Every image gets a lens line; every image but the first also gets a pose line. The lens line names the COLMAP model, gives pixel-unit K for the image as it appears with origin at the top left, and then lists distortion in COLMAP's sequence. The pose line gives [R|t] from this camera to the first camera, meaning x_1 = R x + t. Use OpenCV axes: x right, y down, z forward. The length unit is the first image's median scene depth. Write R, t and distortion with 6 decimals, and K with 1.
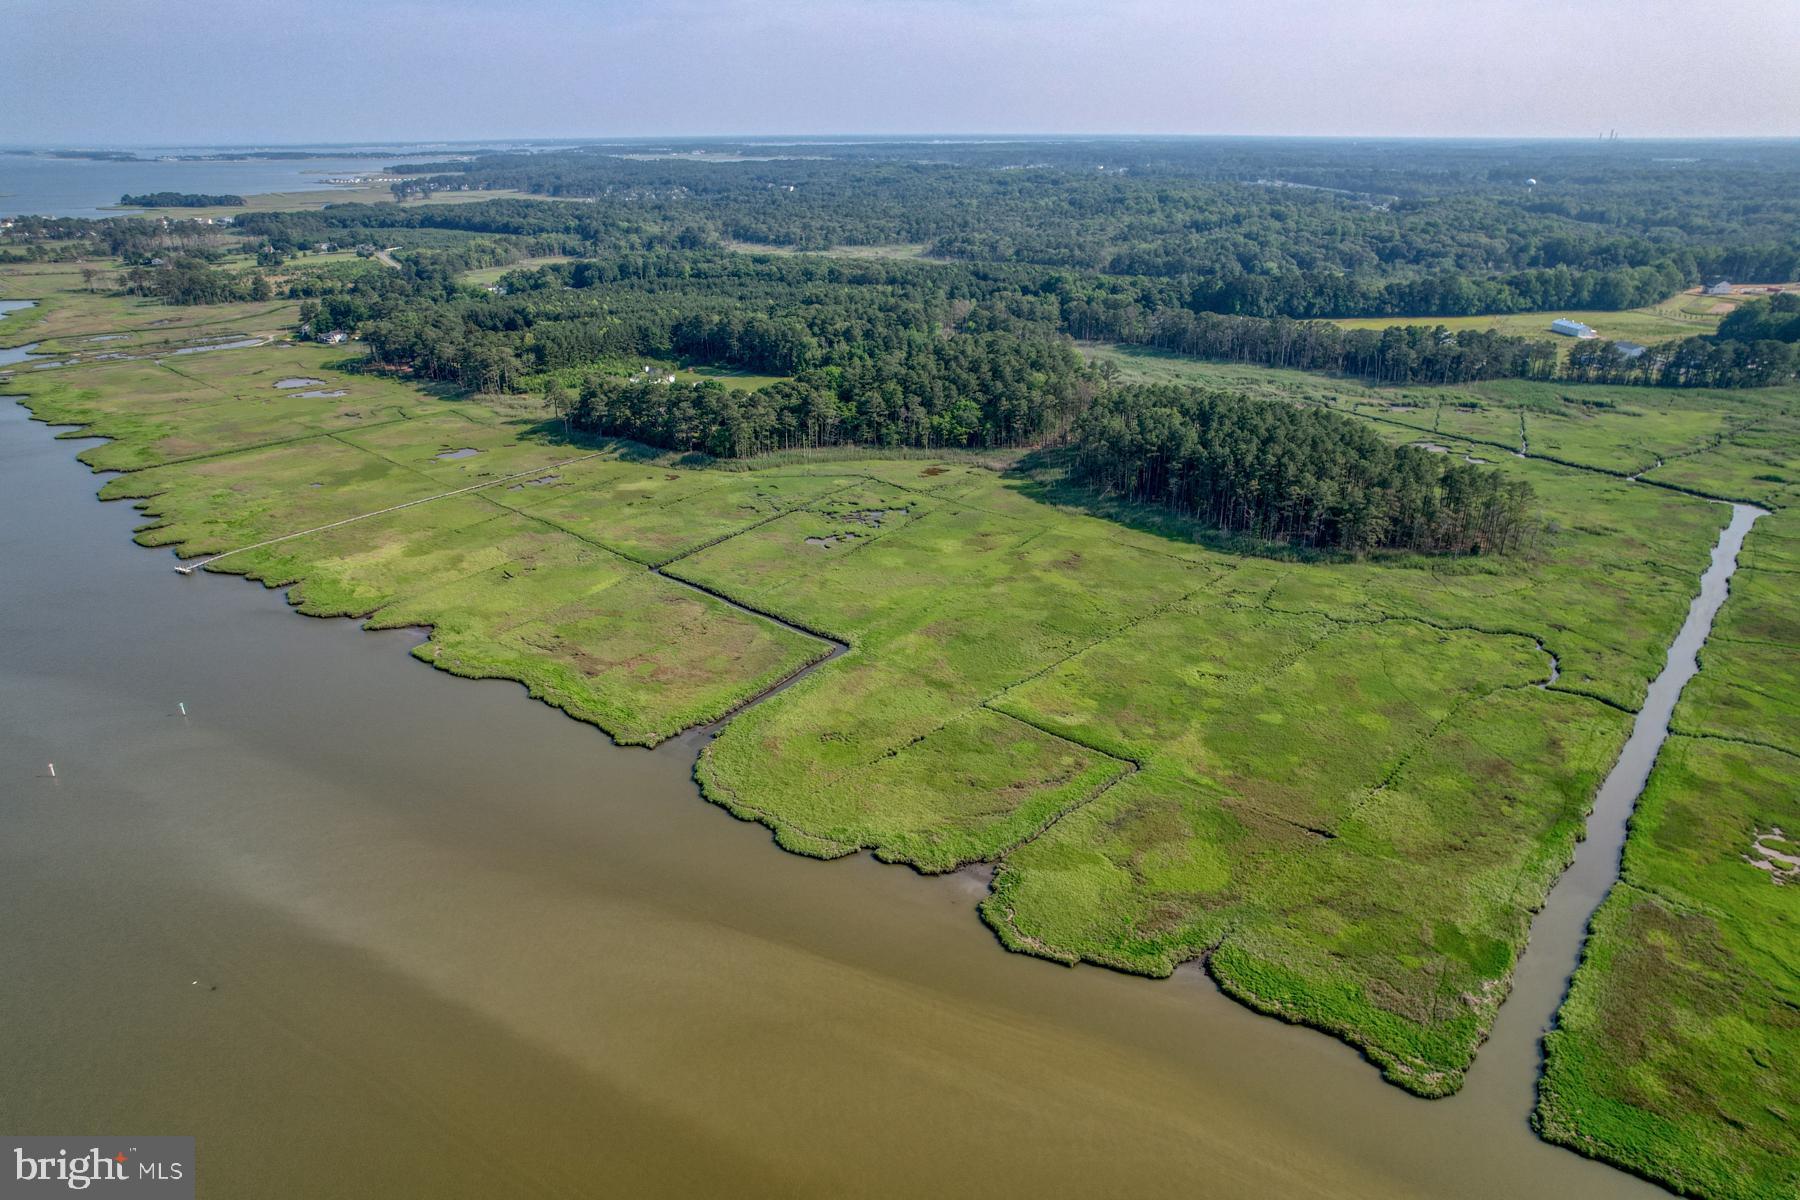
lens RADIAL K [[1157.1, 0, 894.6], [0, 1157.1, 603.6], [0, 0, 1]] dist [-0.078191, 0.065723]
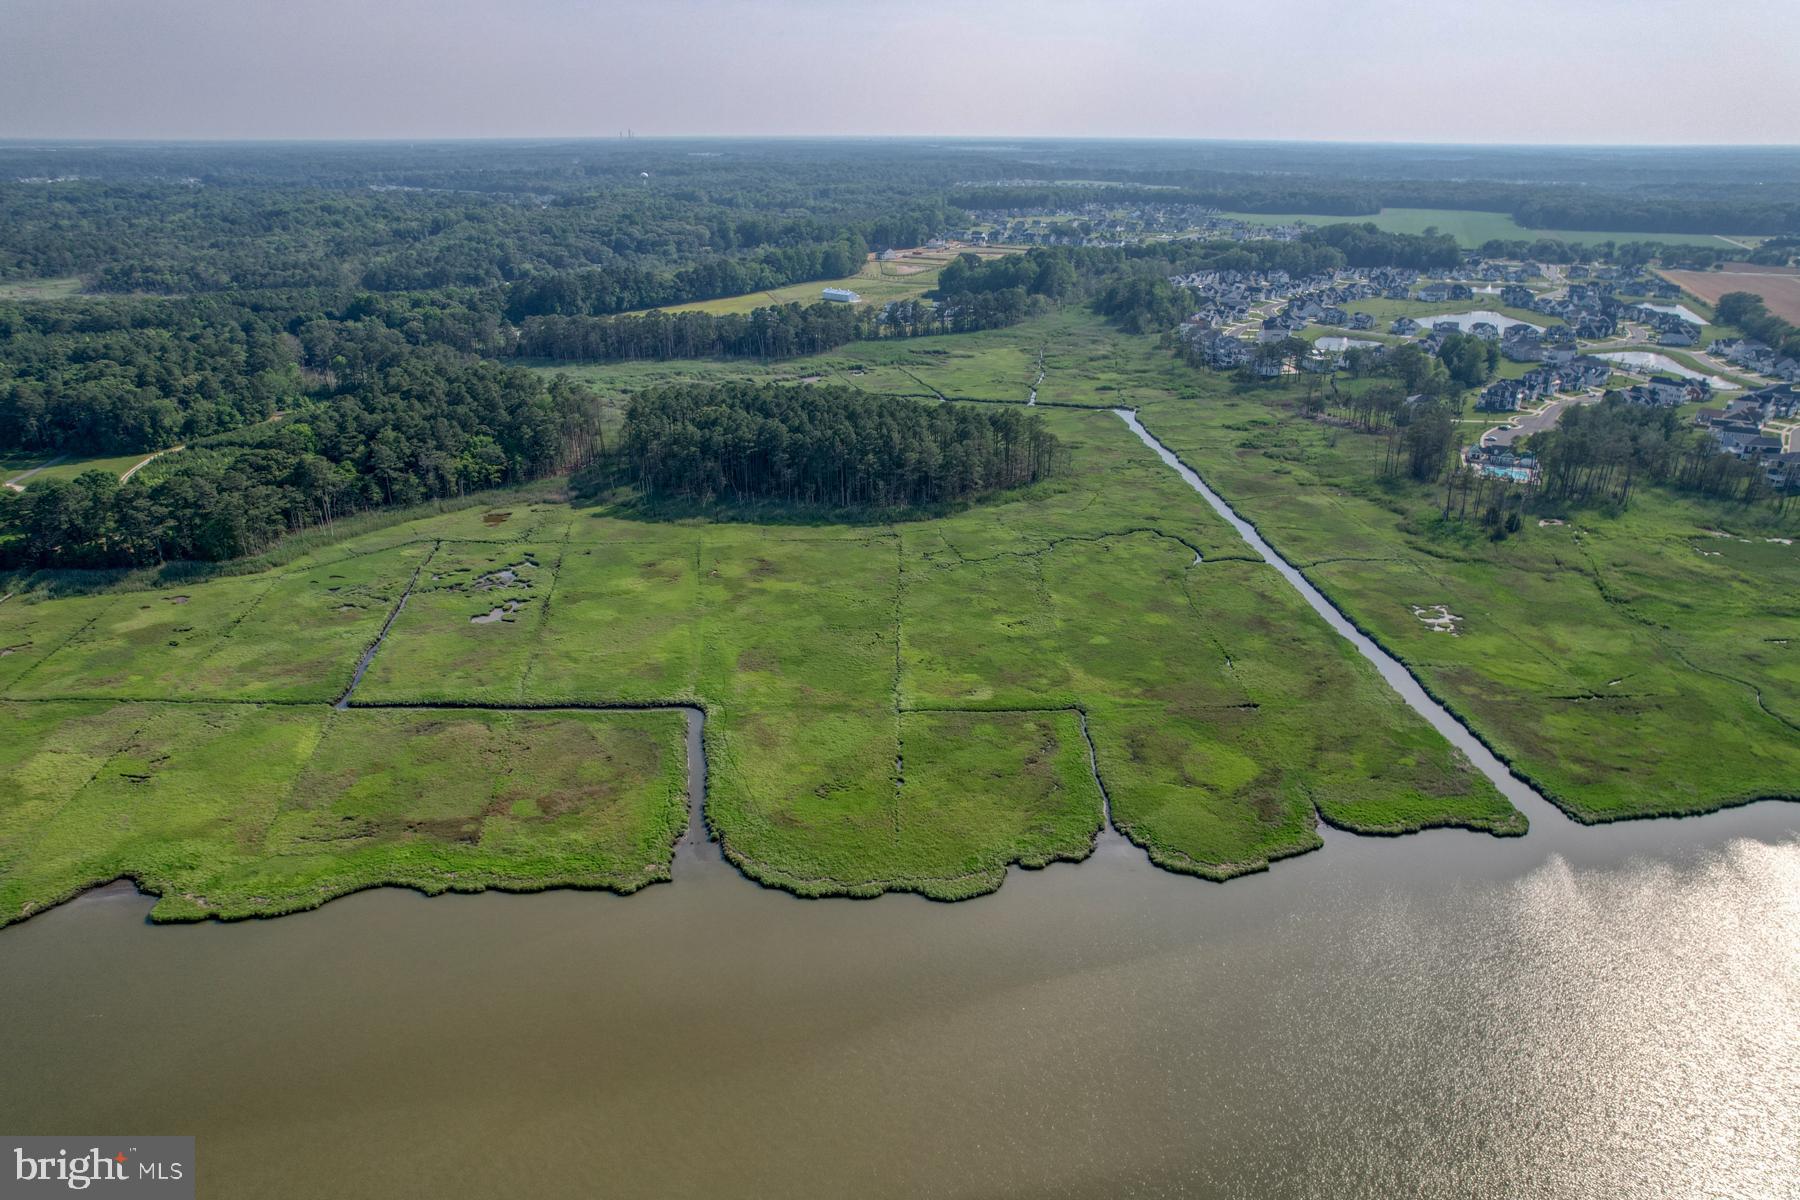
lens RADIAL K [[1157.1, 0, 898.5], [0, 1157.1, 608.3], [0, 0, 1]] dist [-0.078191, 0.065723]
pose [[0.730771, -0.257259, 0.632291, -0.228504], [0.256051, 0.961939, 0.095450, -0.039148], [-0.632781, 0.092147, 0.768829, 0.103913]]
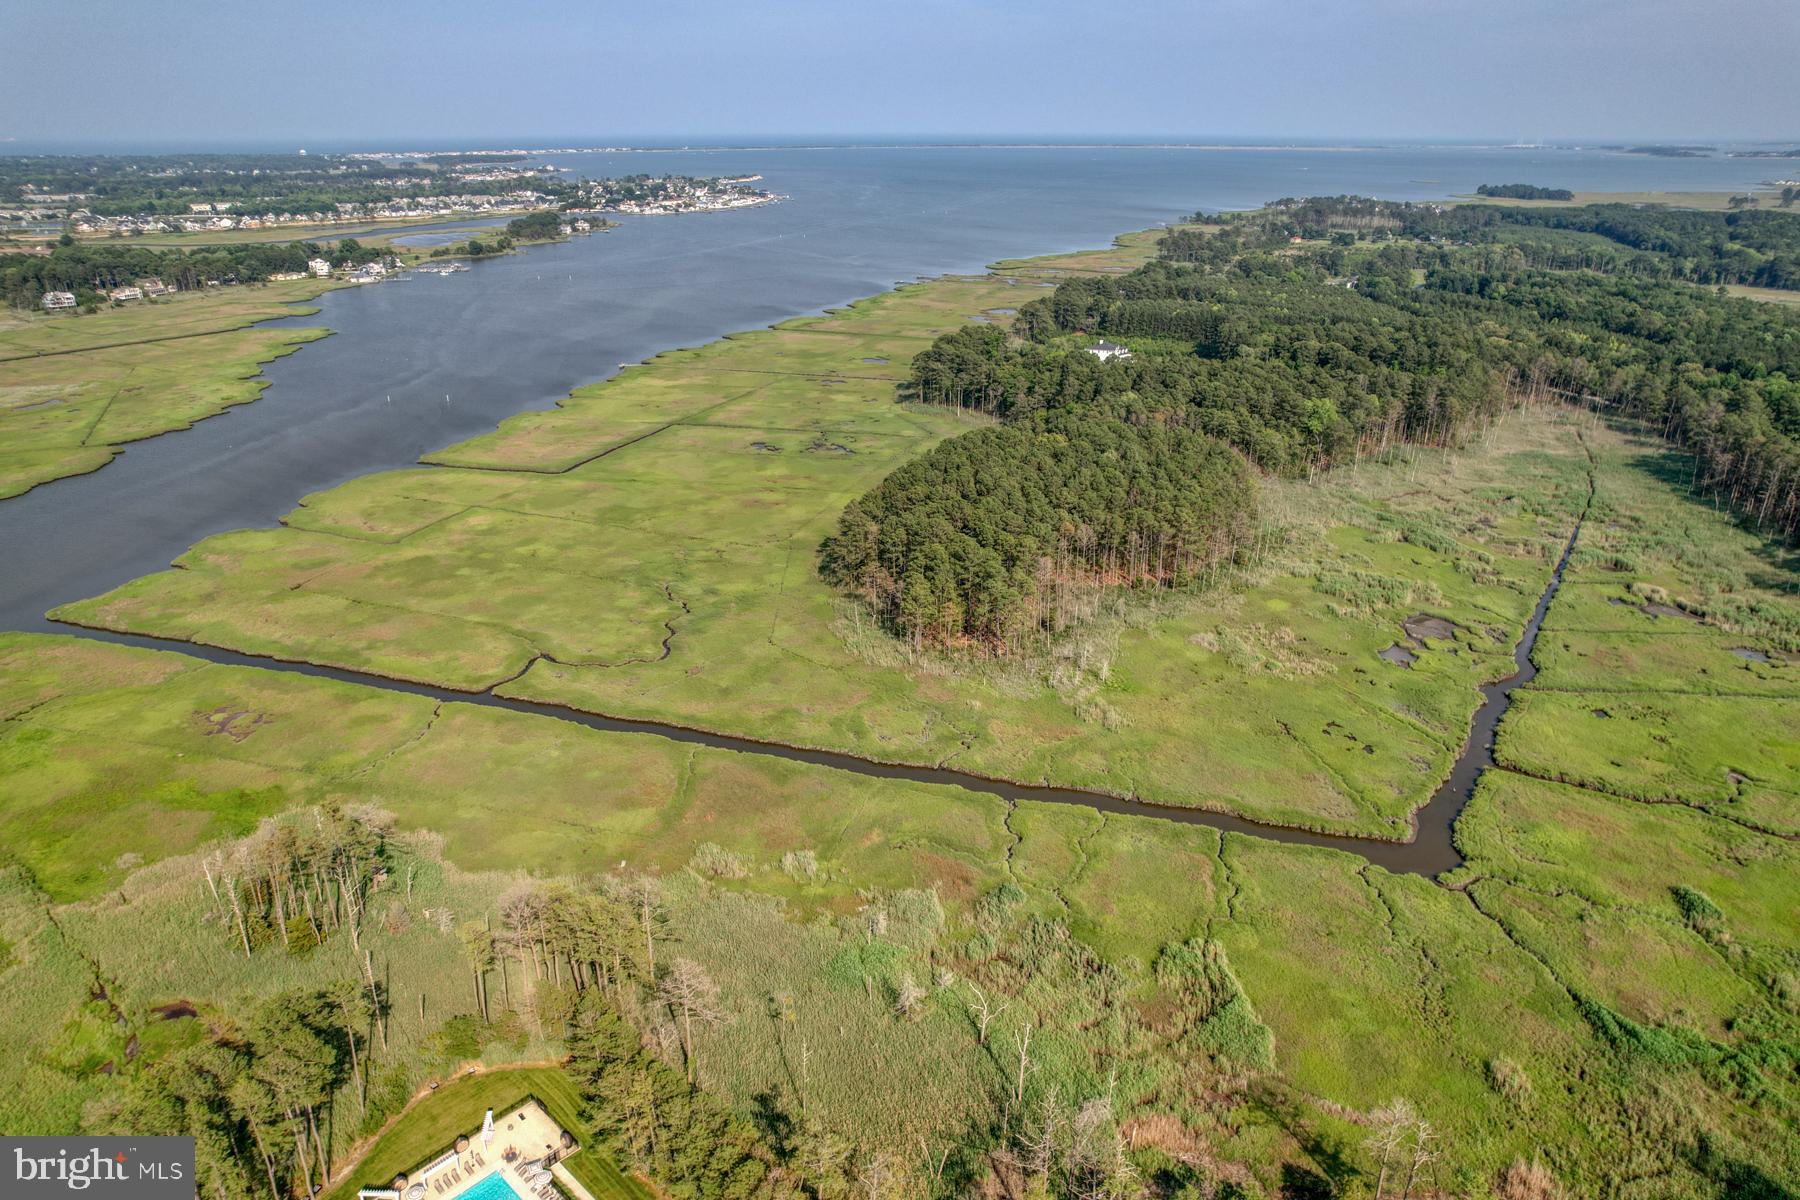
lens RADIAL K [[1157.1, 0, 913.6], [0, 1157.1, 612.6], [0, 0, 1]] dist [-0.078191, 0.065723]
pose [[0.376806, 0.365867, -0.850975, 0.719048], [-0.356994, 0.905080, 0.231055, -0.151068], [0.854736, 0.216730, 0.471651, 0.355359]]
